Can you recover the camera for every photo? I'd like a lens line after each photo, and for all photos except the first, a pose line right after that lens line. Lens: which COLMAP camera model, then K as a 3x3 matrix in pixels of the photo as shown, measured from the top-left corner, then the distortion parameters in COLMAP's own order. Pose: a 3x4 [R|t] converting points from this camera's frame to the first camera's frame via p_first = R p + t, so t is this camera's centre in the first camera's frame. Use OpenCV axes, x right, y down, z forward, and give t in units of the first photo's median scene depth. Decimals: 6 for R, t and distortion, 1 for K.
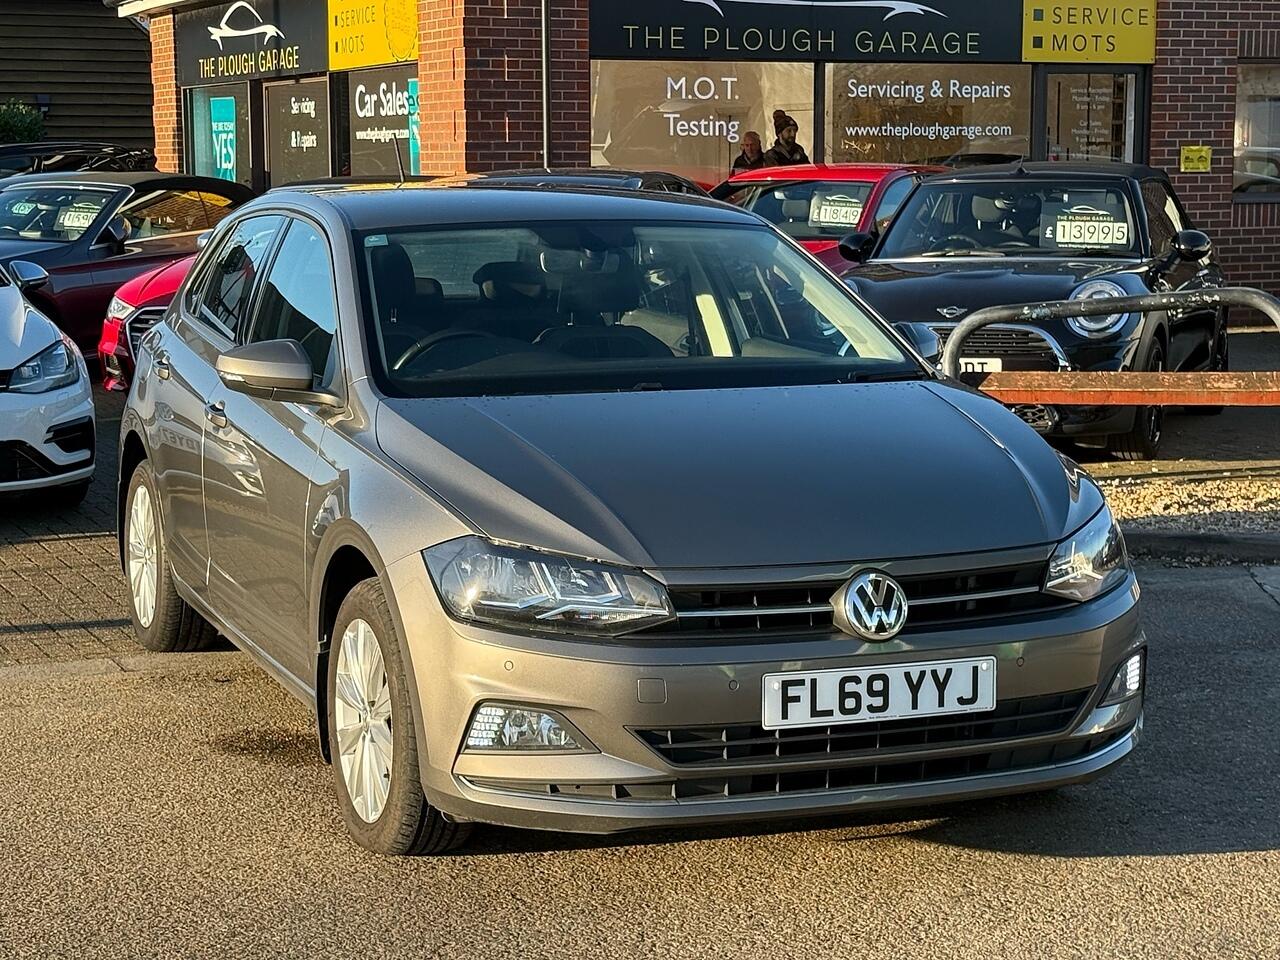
lens RADIAL K [[2523.7, 0, 640.0], [0, 2523.7, 480.0], [0, 0, 1]] dist [0.167662, -0.185866]
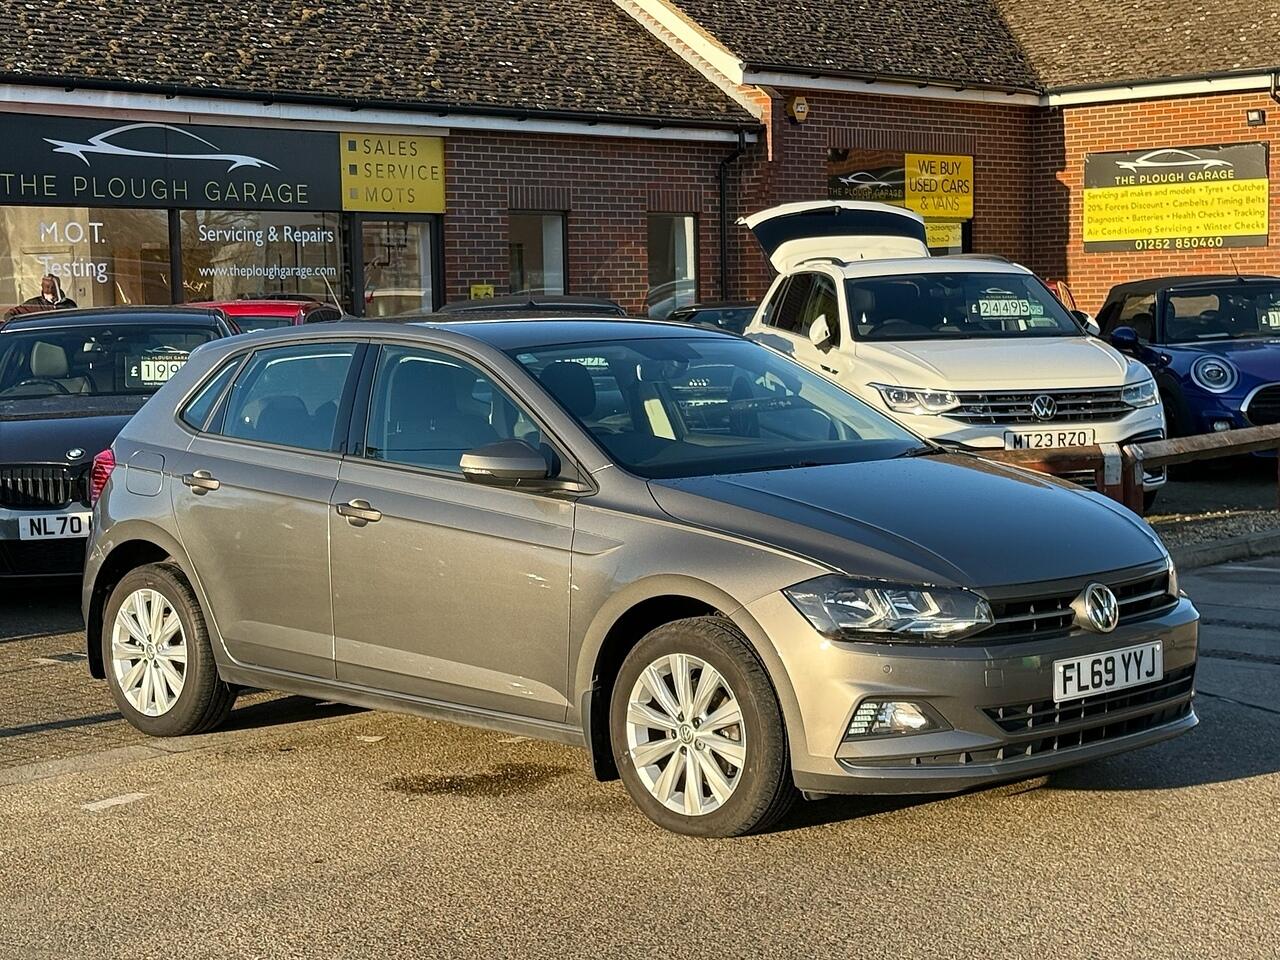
lens RADIAL K [[2404.6, 0, 654.8], [0, 2404.6, 481.8], [0, 0, 1]] dist [0.152527, -0.035301]
pose [[0.914033, -0.045731, 0.403055, -0.636668], [0.066093, 0.997137, -0.036746, 0.013975], [-0.400220, 0.060226, 0.914438, -0.098289]]
